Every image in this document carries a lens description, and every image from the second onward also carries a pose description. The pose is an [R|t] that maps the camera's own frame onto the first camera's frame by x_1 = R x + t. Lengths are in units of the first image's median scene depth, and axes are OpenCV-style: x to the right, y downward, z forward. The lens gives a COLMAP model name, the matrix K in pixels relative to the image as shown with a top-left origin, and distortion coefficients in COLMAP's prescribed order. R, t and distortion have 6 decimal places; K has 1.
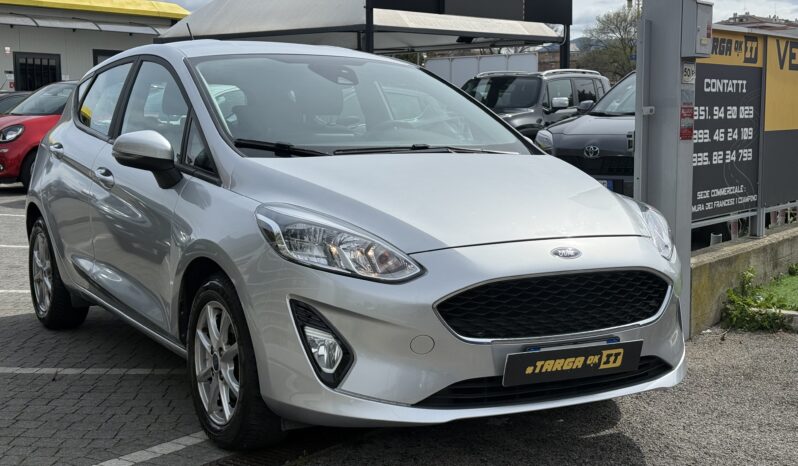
lens RADIAL K [[1069.9, 0, 399.5], [0, 1069.9, 237.3], [0, 0, 1]] dist [0.128113, 0.000000]
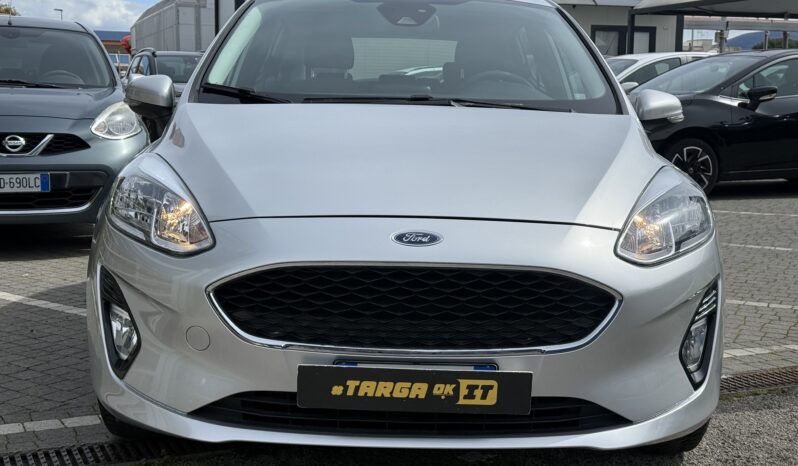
lens RADIAL K [[1069.9, 0, 402.0], [0, 1069.9, 227.4], [0, 0, 1]] dist [0.128113, 0.000000]
pose [[0.875337, 0.076746, -0.477384, 0.493218], [-0.072440, 0.996995, 0.027454, -0.011392], [0.478056, 0.010550, 0.878266, 0.363505]]
